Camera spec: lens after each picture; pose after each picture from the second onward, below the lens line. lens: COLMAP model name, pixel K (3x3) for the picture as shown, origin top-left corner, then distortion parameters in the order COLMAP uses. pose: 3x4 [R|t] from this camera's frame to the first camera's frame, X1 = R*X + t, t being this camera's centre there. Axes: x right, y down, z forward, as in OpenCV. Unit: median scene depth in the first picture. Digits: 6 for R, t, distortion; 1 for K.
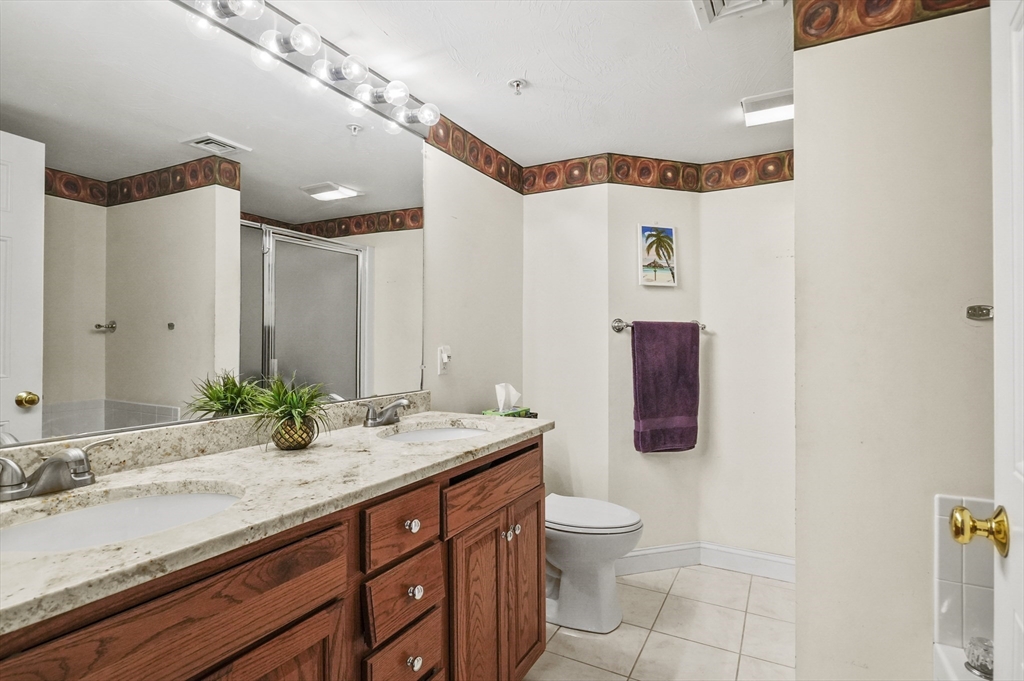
lens RADIAL K [[527.1, 0, 510.0], [0, 527.1, 332.2], [0, 0, 1]] dist [-0.001244, 0.000215]
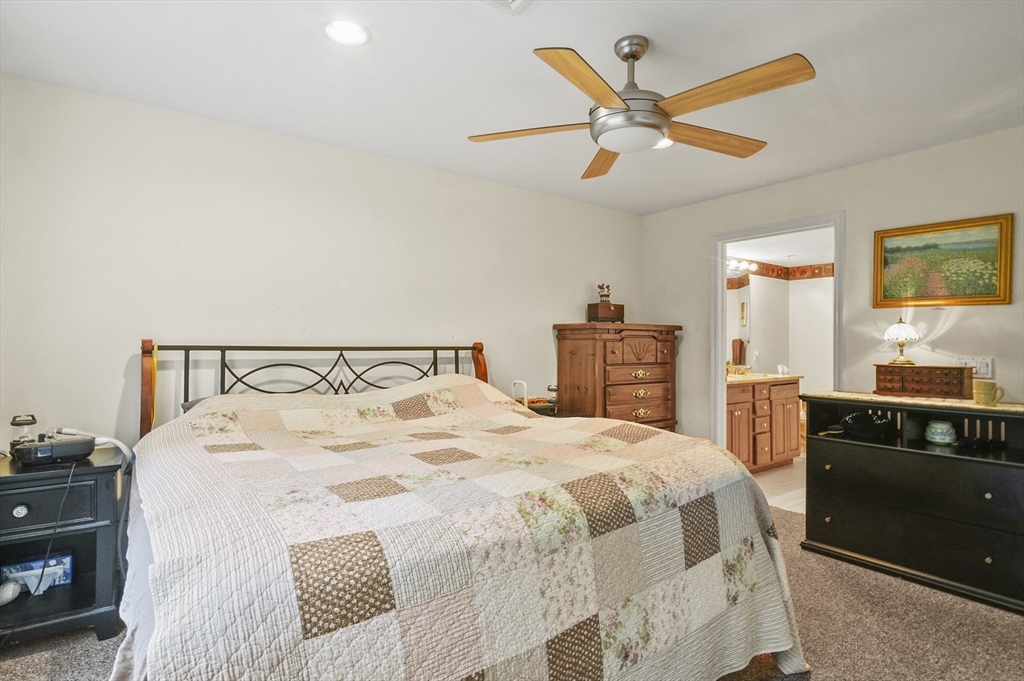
lens RADIAL K [[527.1, 0, 510.0], [0, 527.1, 332.2], [0, 0, 1]] dist [-0.001244, 0.000215]
pose [[0.903738, -0.000910, -0.428085, -0.094689], [-0.002247, 0.999974, -0.006869, -0.032166], [0.428080, 0.007169, 0.903712, -1.618723]]
